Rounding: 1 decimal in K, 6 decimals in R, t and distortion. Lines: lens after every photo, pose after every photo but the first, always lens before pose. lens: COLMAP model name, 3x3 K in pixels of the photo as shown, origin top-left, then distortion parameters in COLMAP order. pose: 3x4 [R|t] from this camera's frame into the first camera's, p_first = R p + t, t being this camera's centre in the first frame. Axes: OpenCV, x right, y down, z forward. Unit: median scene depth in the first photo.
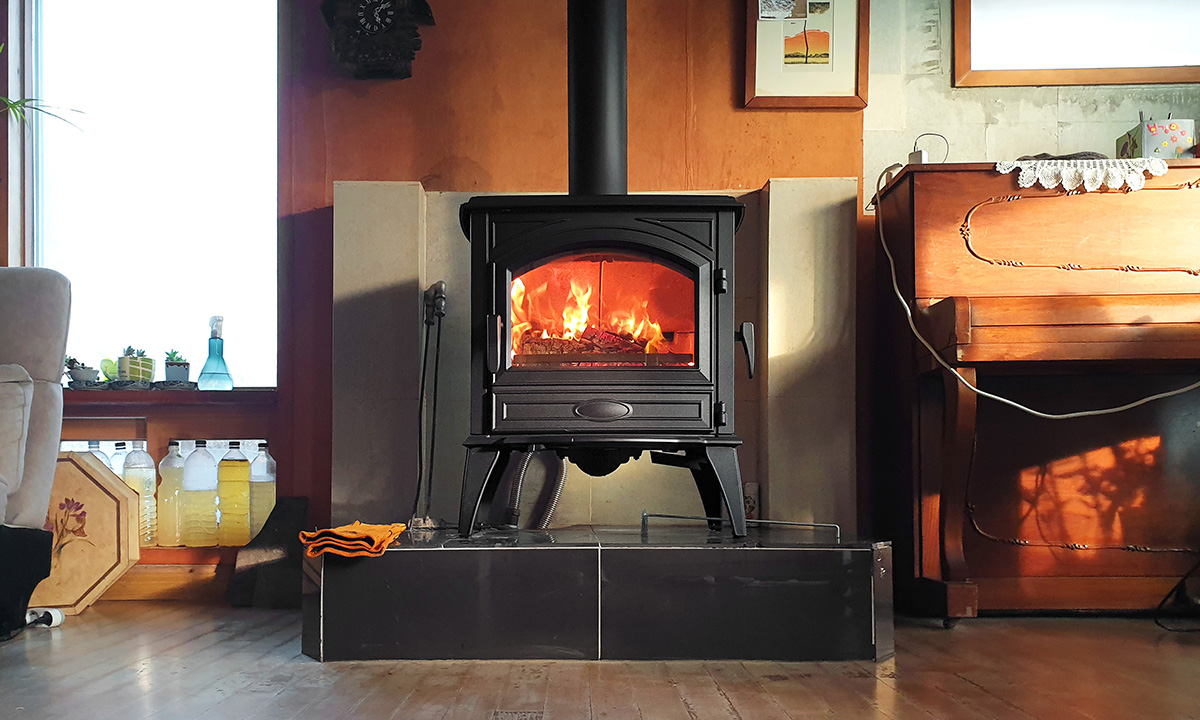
lens RADIAL K [[993.3, 0, 569.8], [0, 993.3, 449.8], [0, 0, 1]] dist [0.010721, -0.007632]
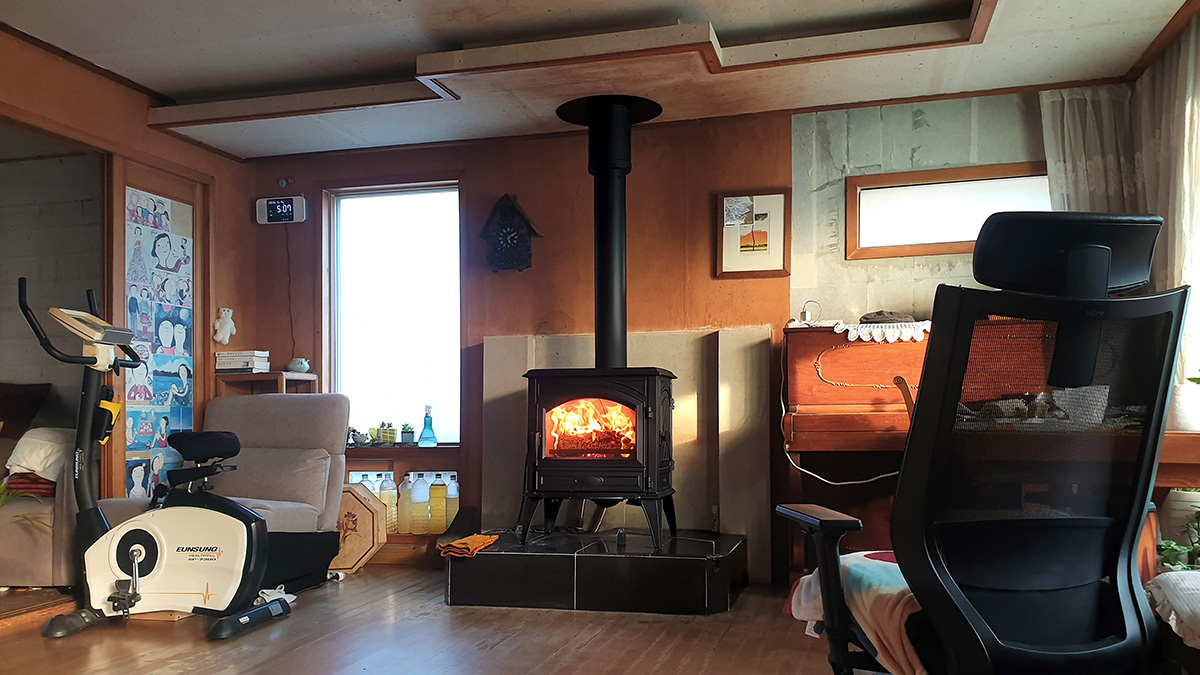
lens RADIAL K [[931.4, 0, 614.1], [0, 931.4, 357.3], [0, 0, 1]] dist [0.124346, -0.273463]
pose [[0.972890, -0.022230, -0.230199, 0.409080], [0.013356, 0.999109, -0.040035, -0.166283], [0.230884, 0.035875, 0.972320, -0.641283]]
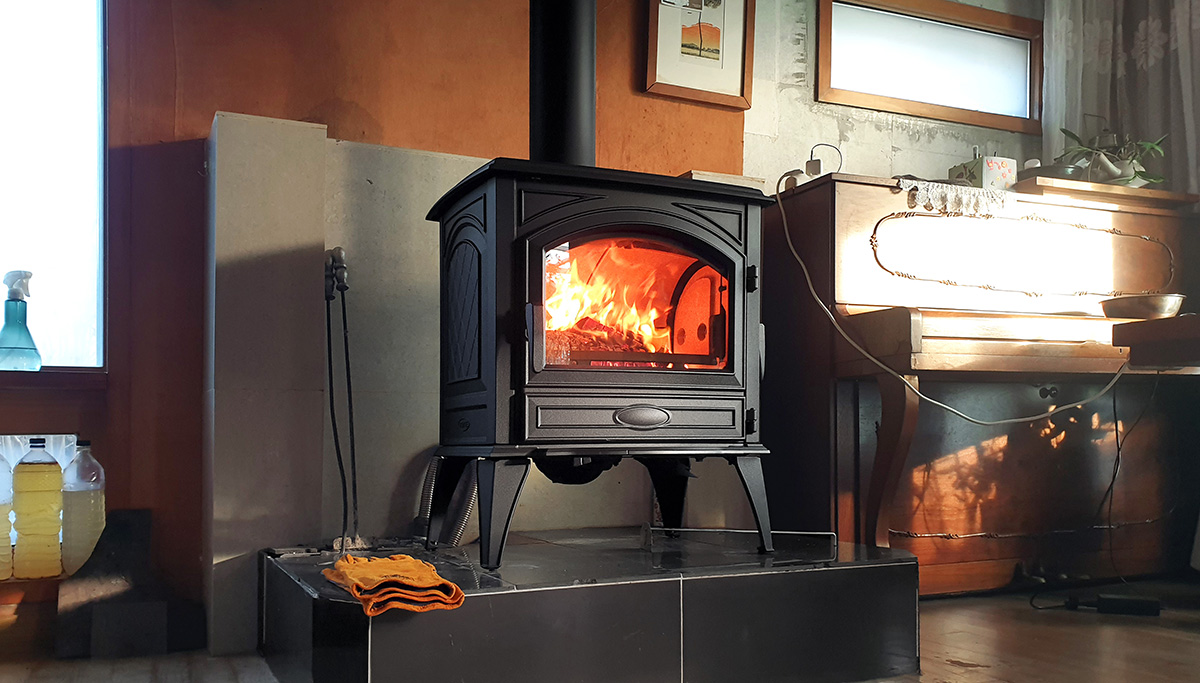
lens RADIAL K [[912.0, 0, 580.4], [0, 912.0, 442.4], [0, 0, 1]] dist [0.046348, -0.046754]
pose [[0.913884, -0.007322, 0.405910, -0.280315], [-0.009336, 0.999194, 0.039045, -0.038399], [-0.405868, -0.039472, 0.913079, 0.209535]]
